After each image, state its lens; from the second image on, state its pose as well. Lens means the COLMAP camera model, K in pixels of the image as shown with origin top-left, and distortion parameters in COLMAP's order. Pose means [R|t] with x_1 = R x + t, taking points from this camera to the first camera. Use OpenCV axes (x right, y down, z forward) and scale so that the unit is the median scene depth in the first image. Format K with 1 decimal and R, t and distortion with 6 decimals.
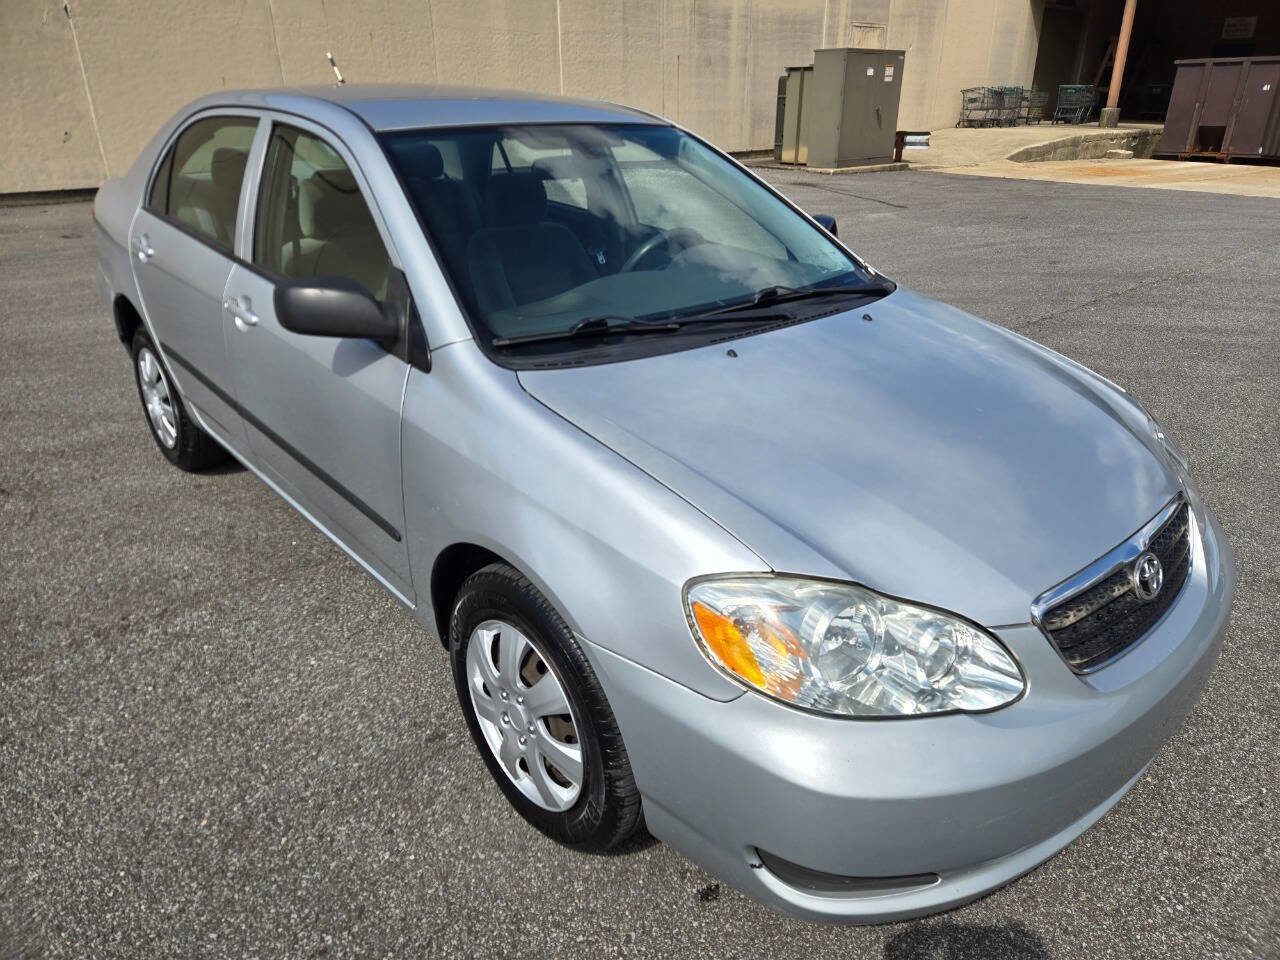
lens RADIAL K [[887.2, 0, 651.3], [0, 887.2, 450.4], [0, 0, 1]] dist [0.067698, -0.066279]
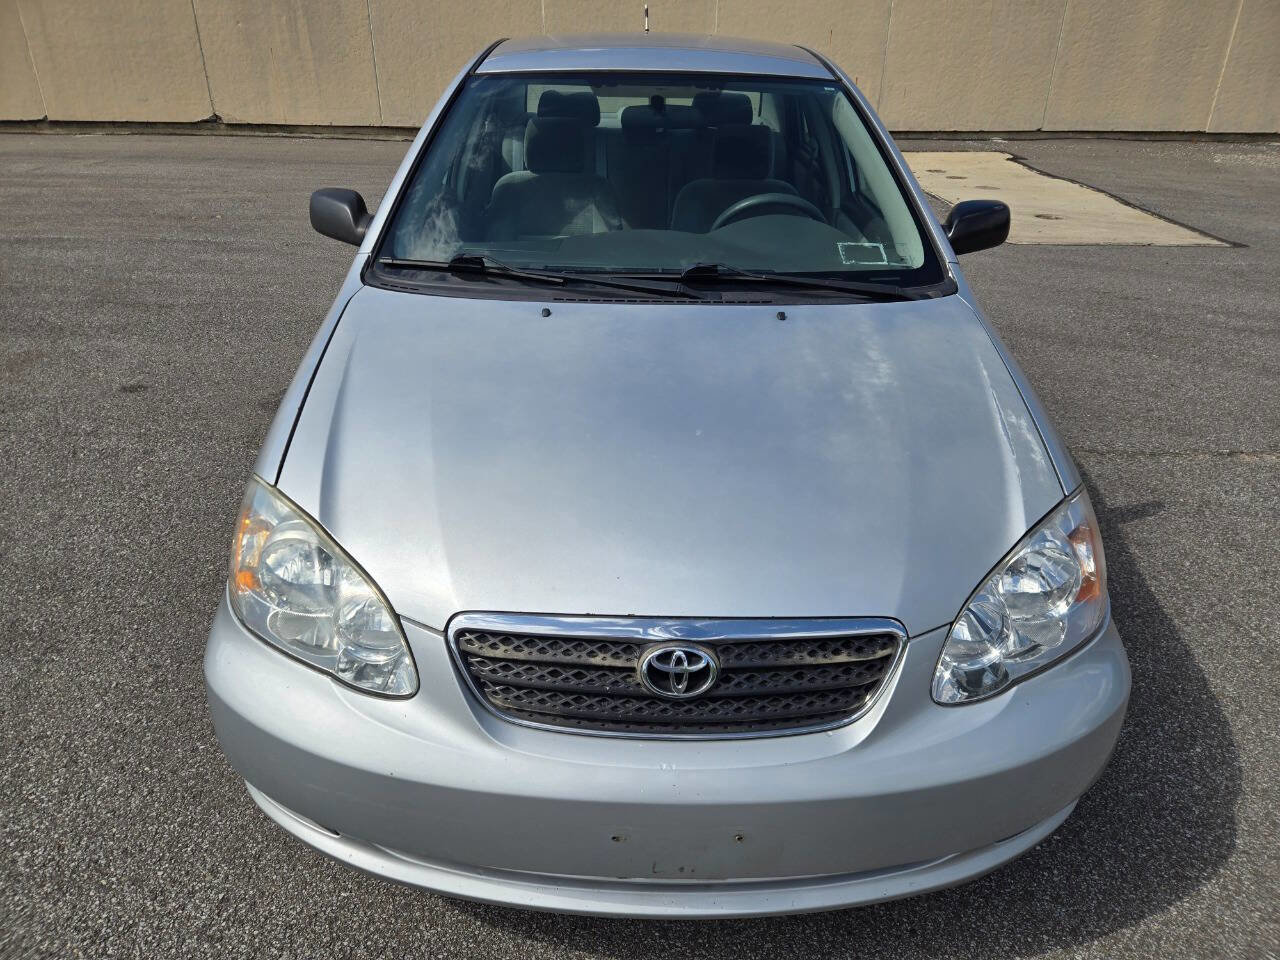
lens RADIAL K [[887.2, 0, 636.5], [0, 887.2, 482.6], [0, 0, 1]] dist [0.067698, -0.066279]
pose [[0.729517, 0.306084, -0.611651, 0.707933], [-0.261376, 0.951161, 0.164239, -0.101966], [0.632050, 0.040056, 0.773892, 0.268418]]
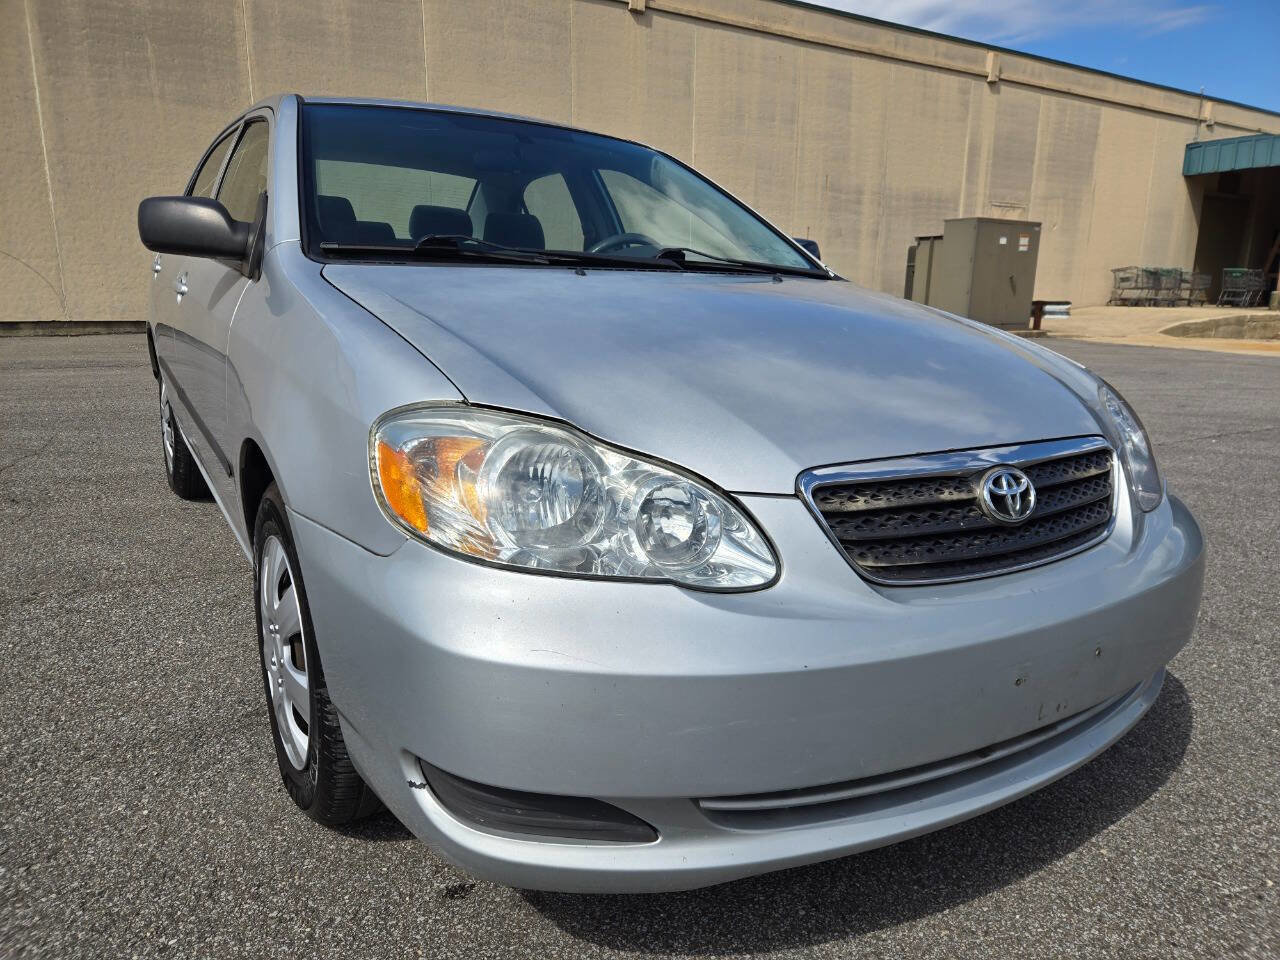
lens RADIAL K [[887.2, 0, 665.6], [0, 887.2, 469.8], [0, 0, 1]] dist [0.067698, -0.066279]
pose [[0.984793, 0.049008, -0.166677, 0.288461], [-0.079827, 0.979760, -0.183570, 0.209998], [0.154307, 0.194083, 0.968773, 0.153123]]
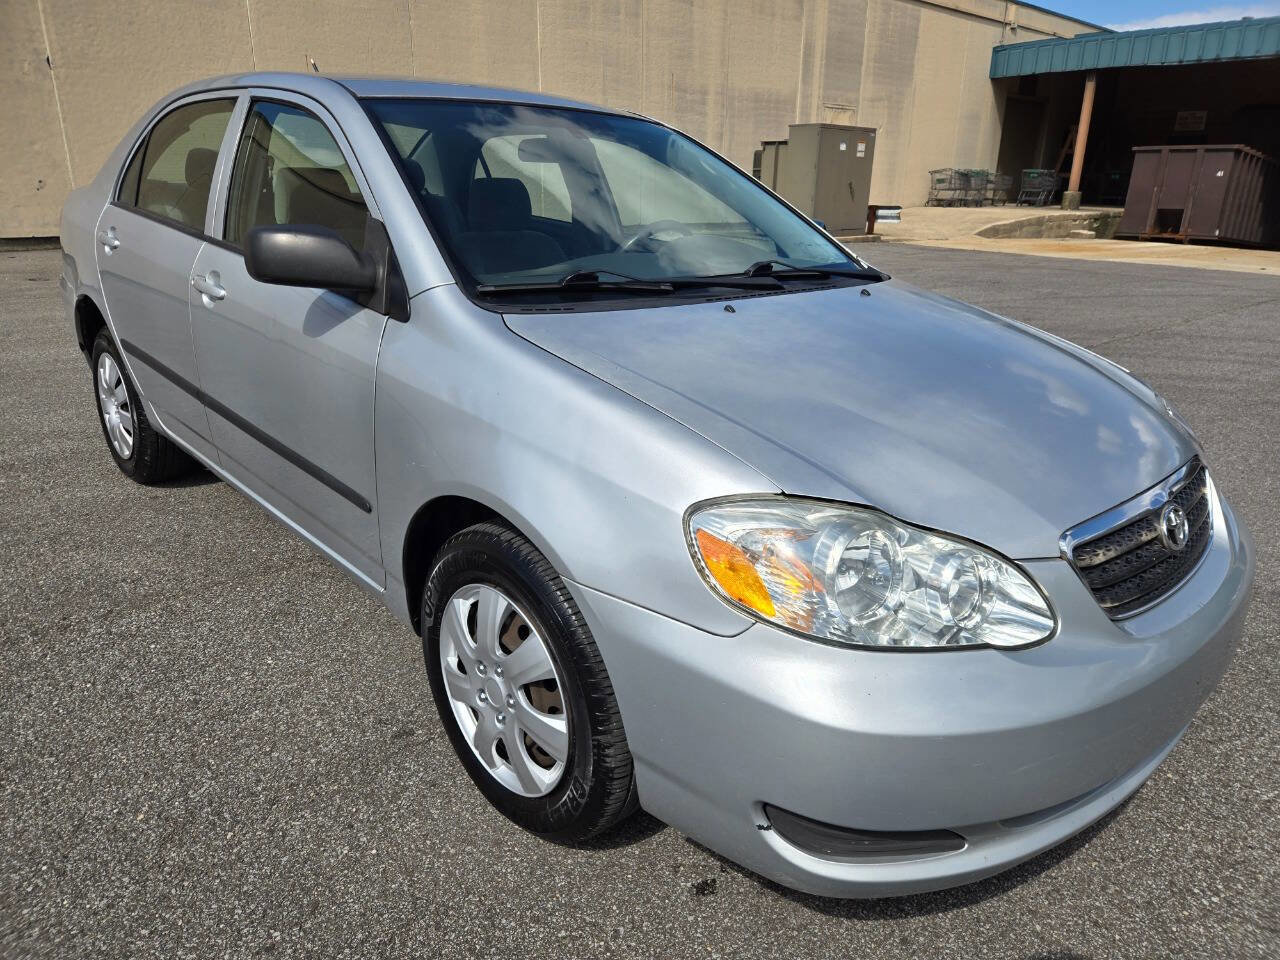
lens RADIAL K [[887.2, 0, 652.9], [0, 887.2, 465.6], [0, 0, 1]] dist [0.067698, -0.066279]
pose [[0.999455, 0.009395, 0.031647, -0.016649], [-0.007011, 0.997187, -0.074619, 0.111211], [-0.032259, 0.074356, 0.996710, 0.056238]]
